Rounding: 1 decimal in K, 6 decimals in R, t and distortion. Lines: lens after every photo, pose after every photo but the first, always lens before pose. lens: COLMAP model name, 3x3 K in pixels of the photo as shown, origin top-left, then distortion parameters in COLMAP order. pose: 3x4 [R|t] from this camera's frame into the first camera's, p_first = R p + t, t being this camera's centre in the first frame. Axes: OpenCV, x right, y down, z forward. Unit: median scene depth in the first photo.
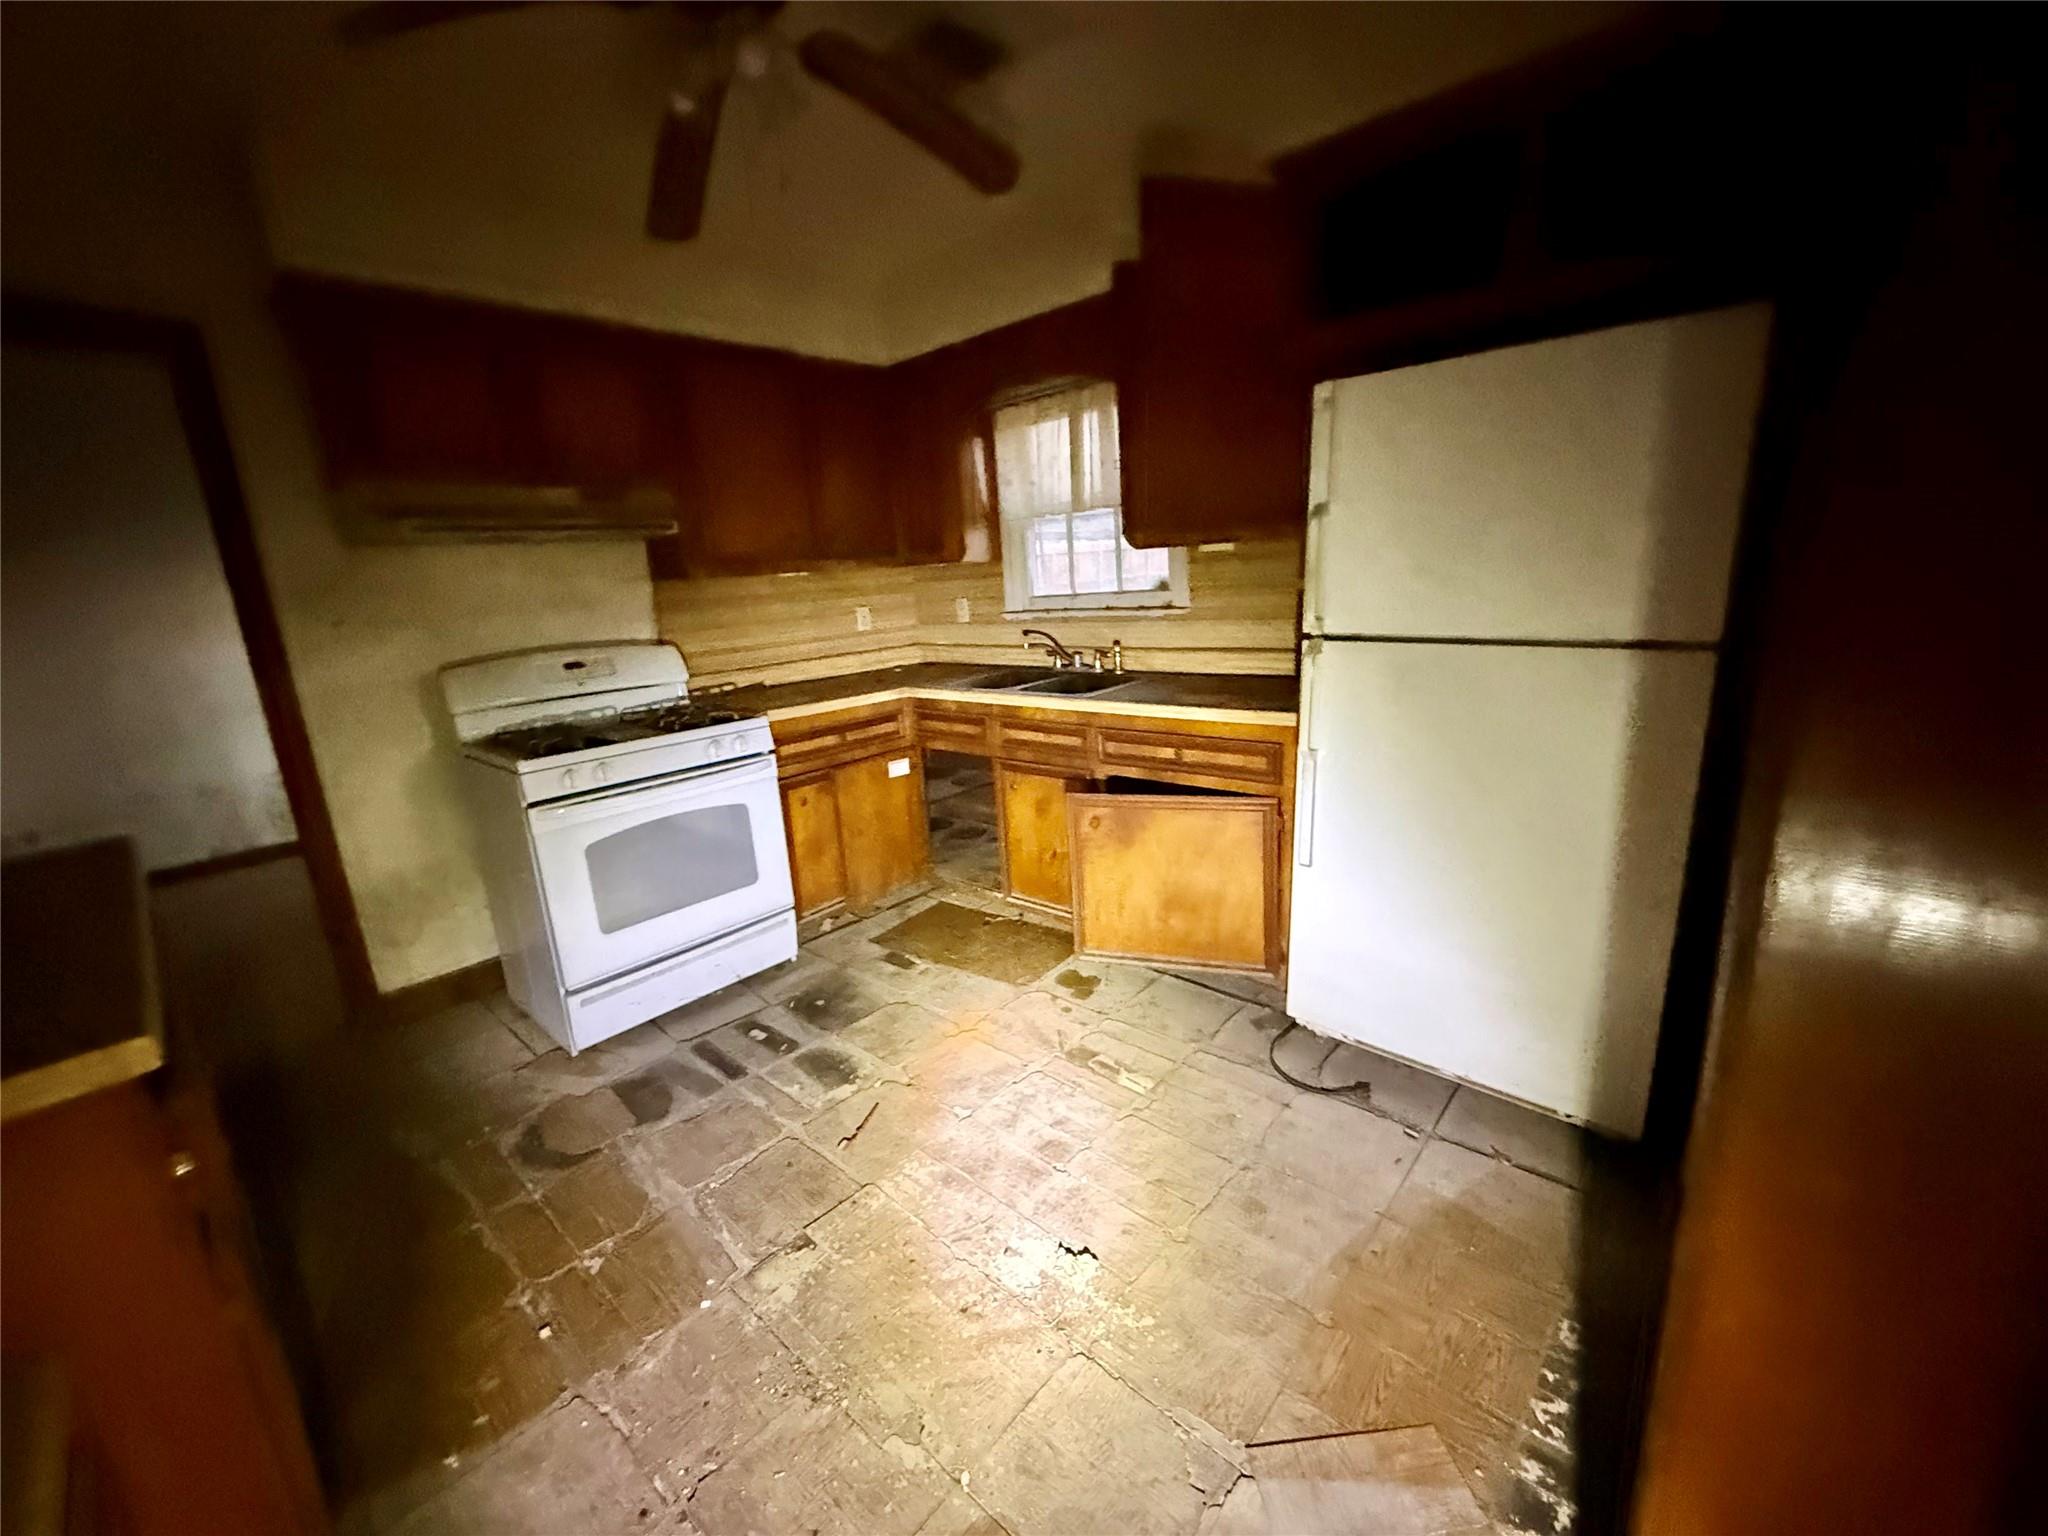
lens RADIAL K [[826.5, 0, 1024.0], [0, 826.5, 768.0], [0, 0, 1]] dist [0.000016, -0.000057]
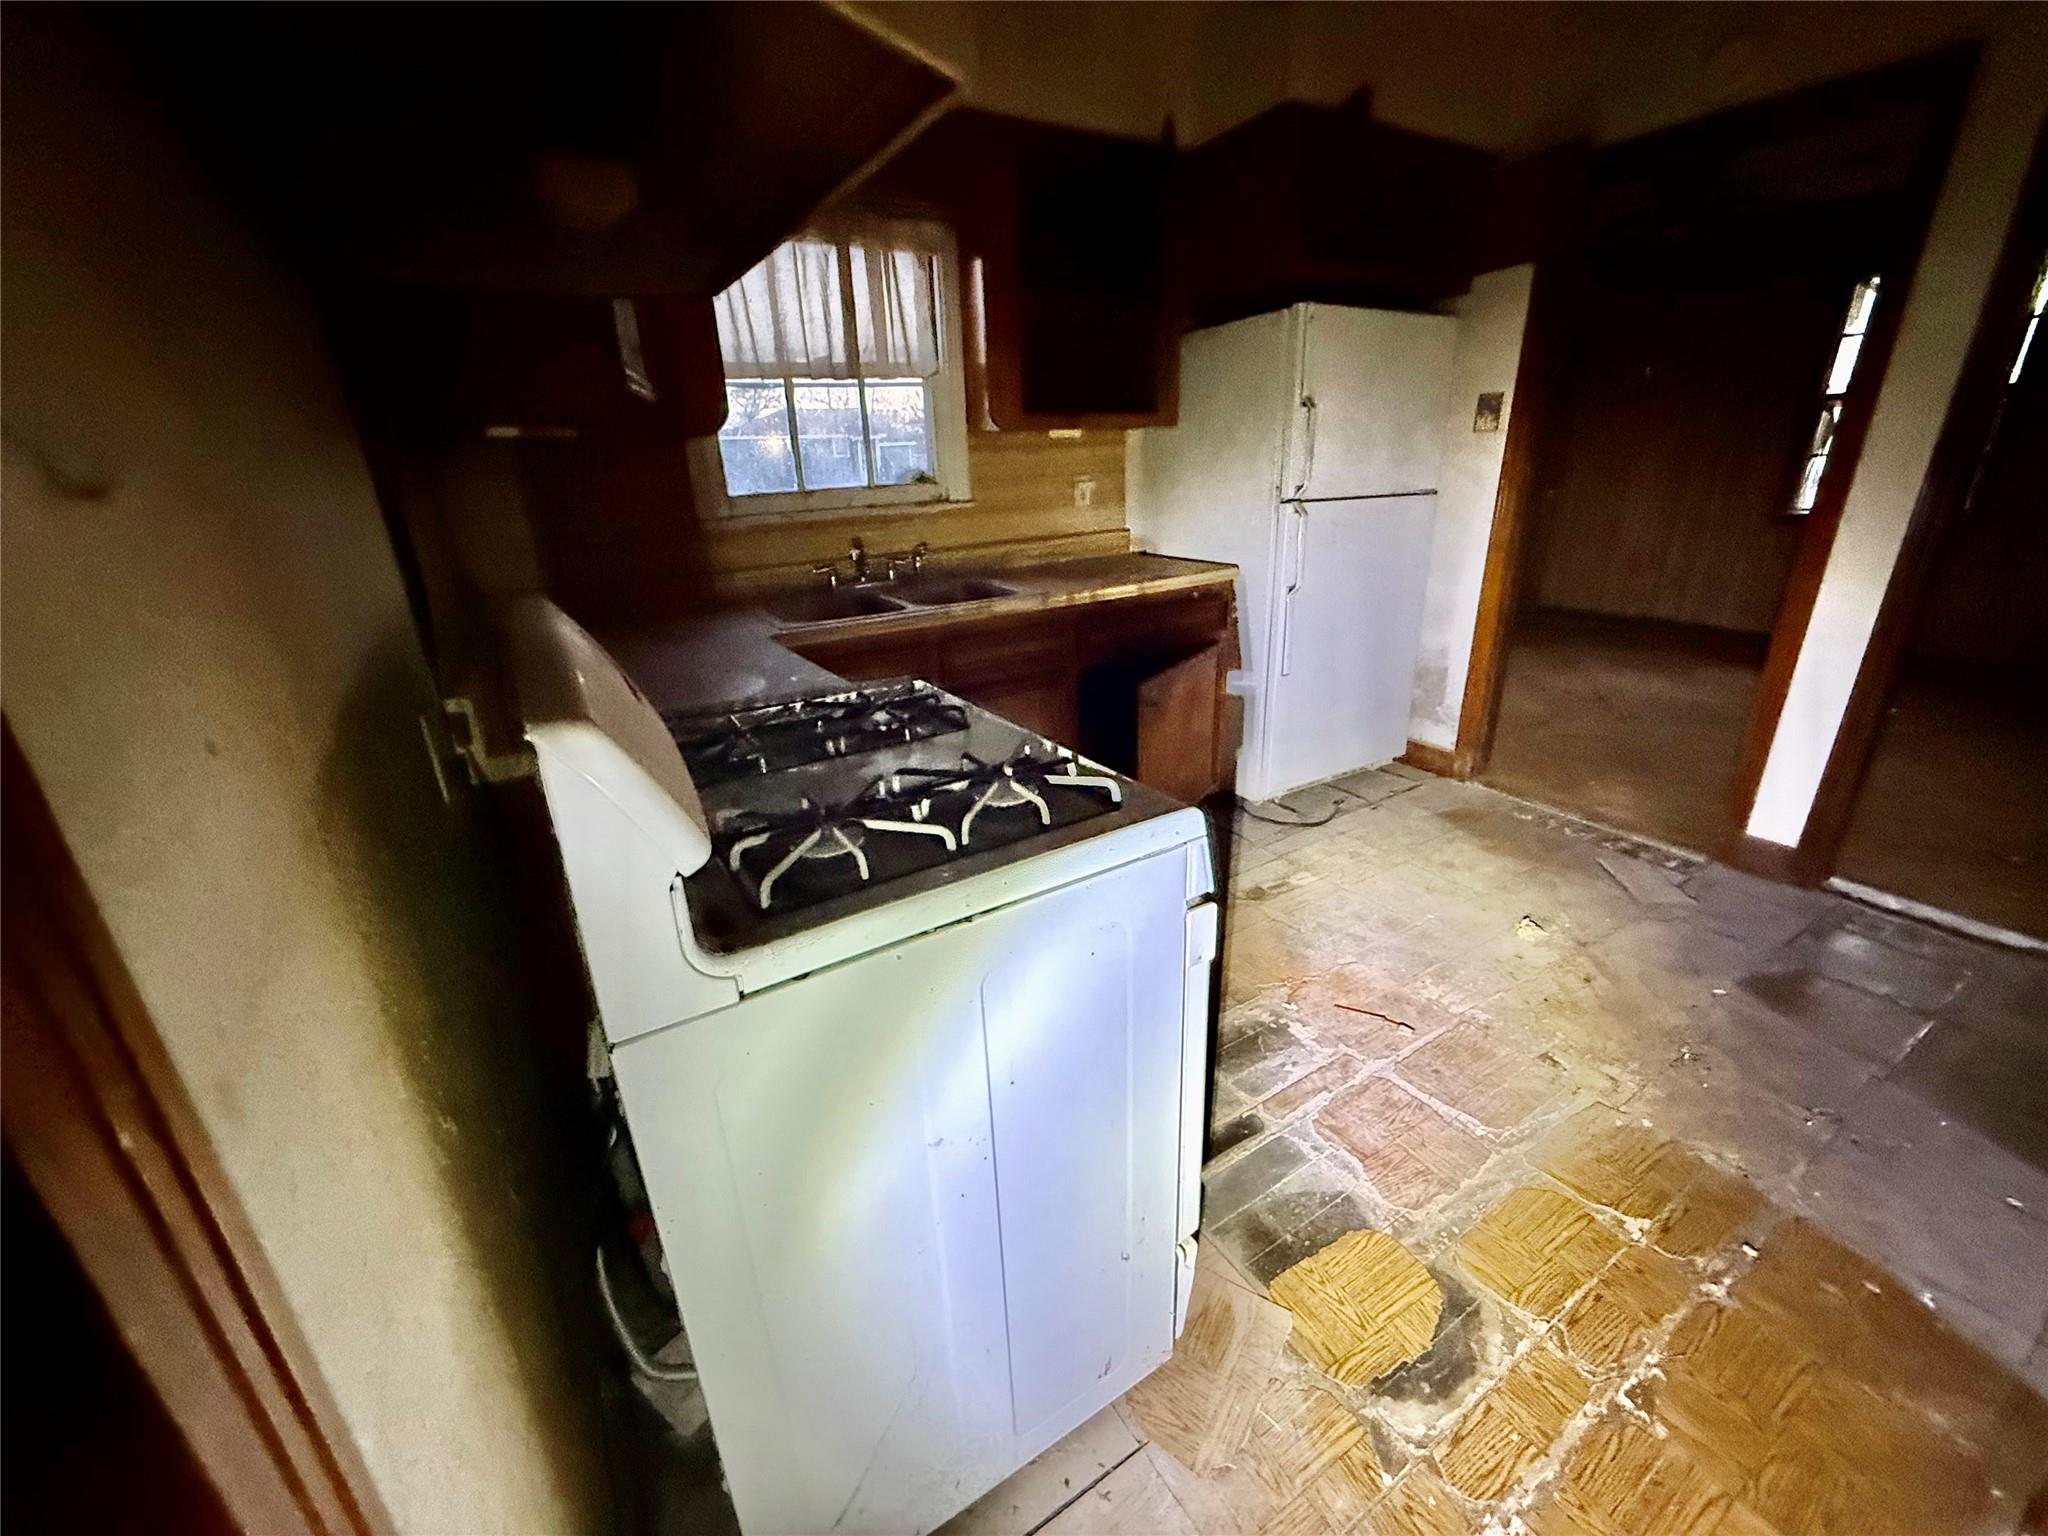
lens RADIAL K [[818.2, 0, 1024.0], [0, 818.2, 768.0], [0, 0, 1]] dist [0.003270, 0.000006]
pose [[0.277302, -0.296652, 0.913839, -0.948881], [0.243006, 0.941870, 0.232012, -0.140067], [-0.929544, 0.157731, 0.333271, 0.878031]]
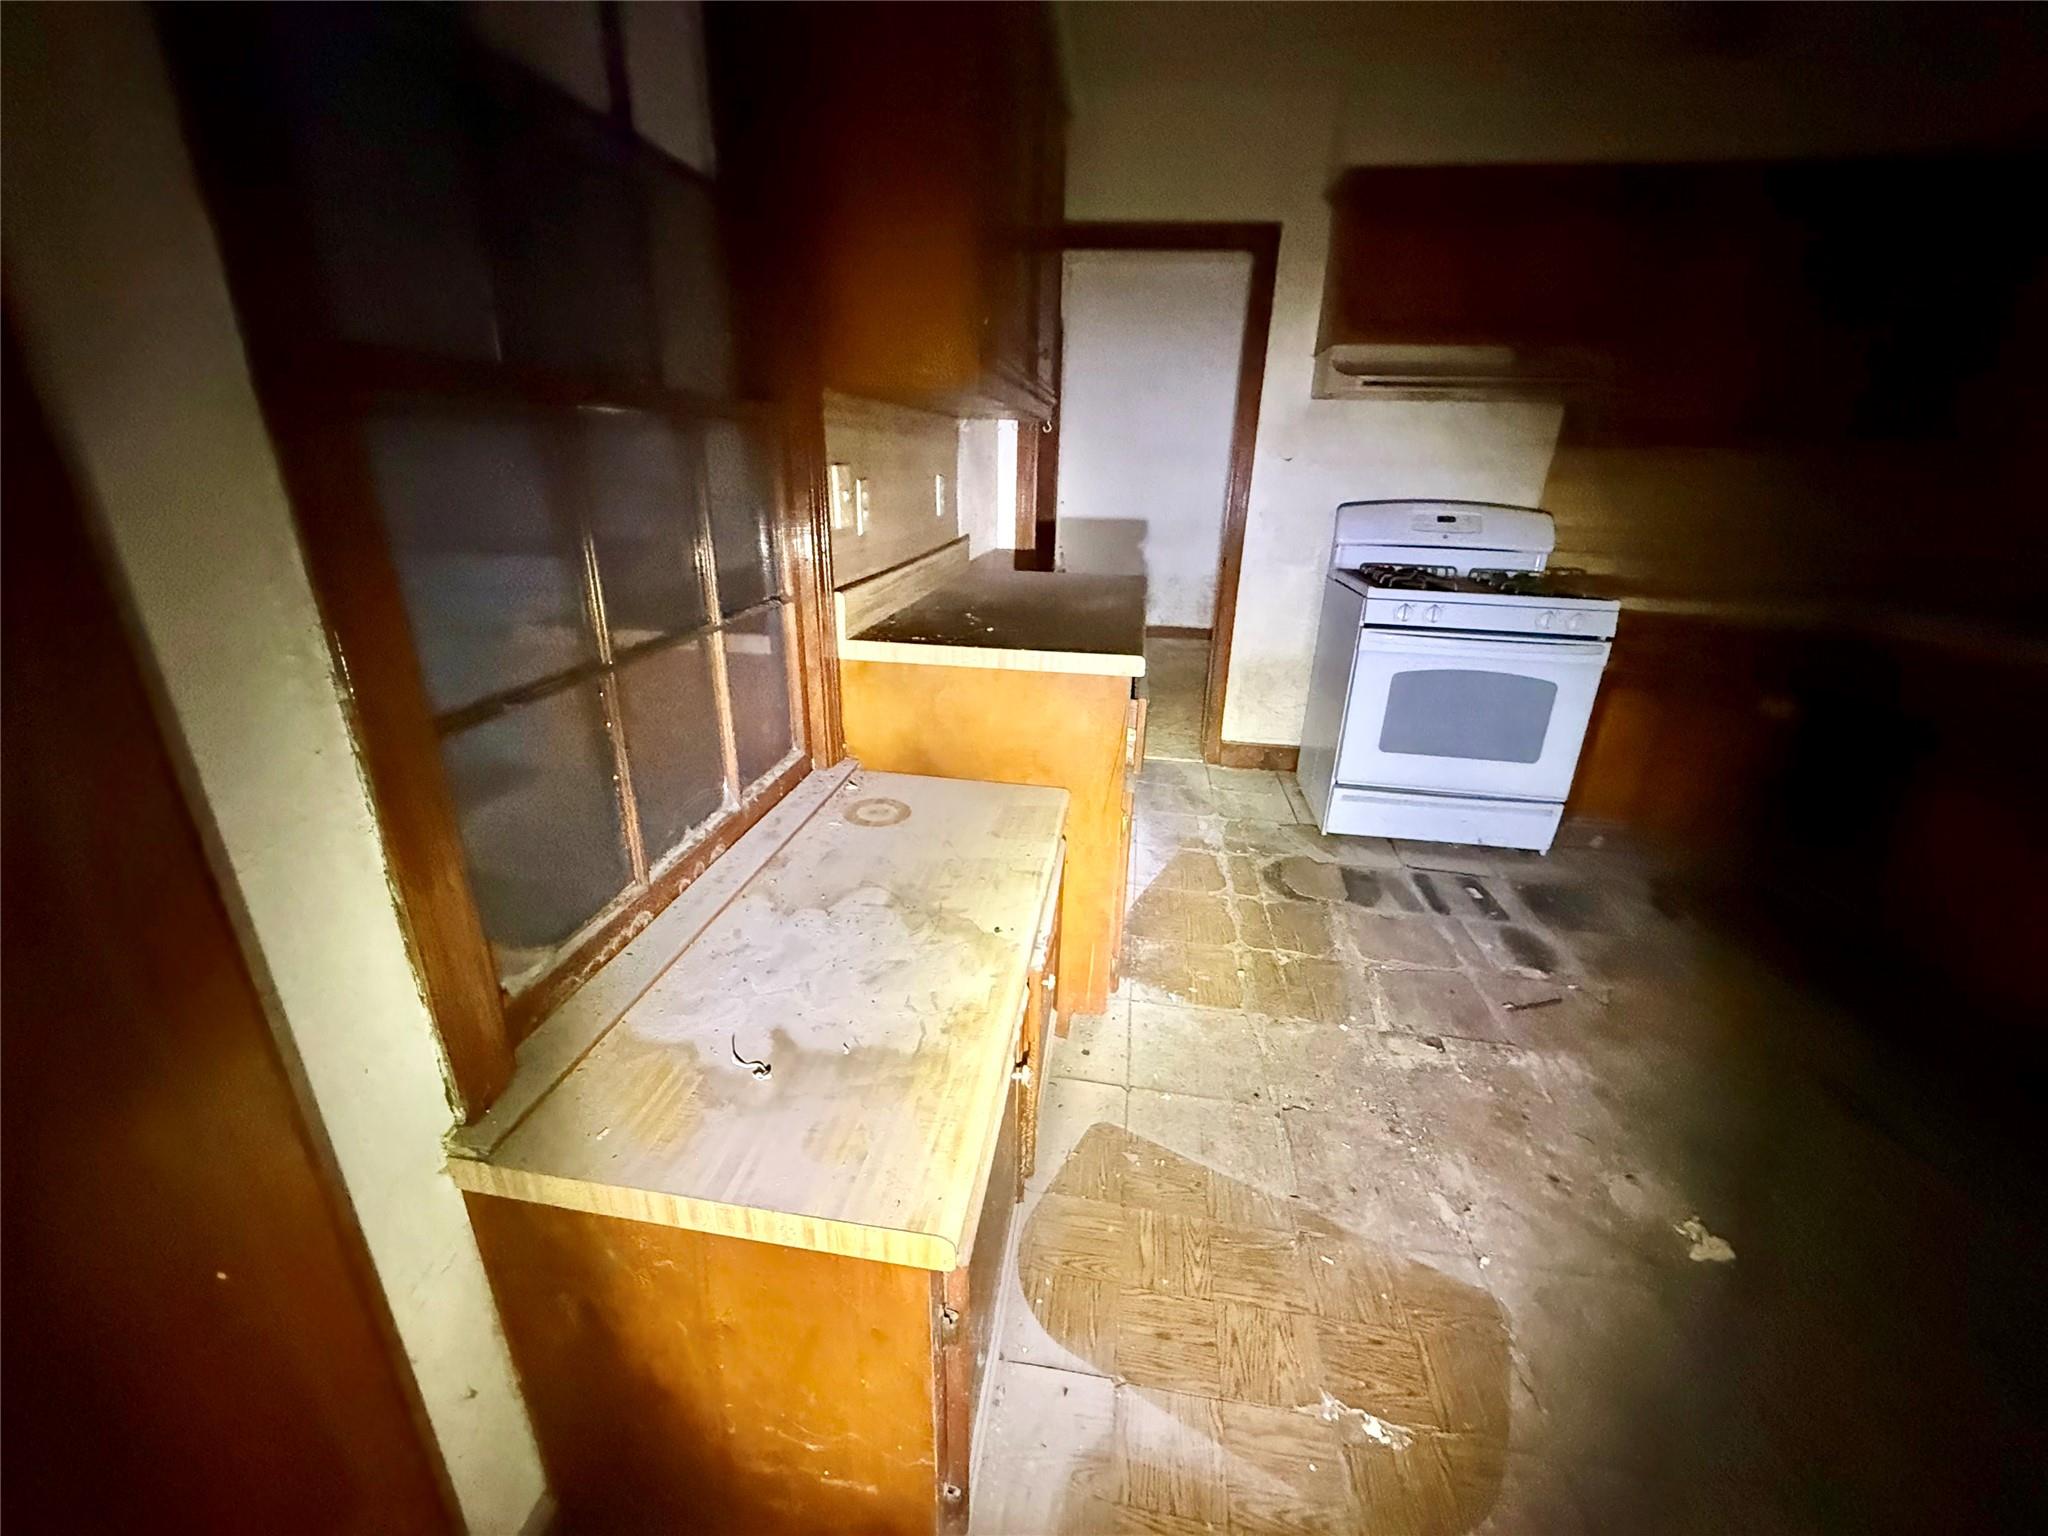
lens RADIAL K [[823.9, 0, 1024.0], [0, 823.9, 768.0], [0, 0, 1]] dist [0.025251, -0.000100]
pose [[0.558087, 0.358814, -0.748192, 0.102729], [-0.253338, 0.932300, 0.258139, 0.046900], [0.790163, 0.045482, 0.611206, -0.126845]]
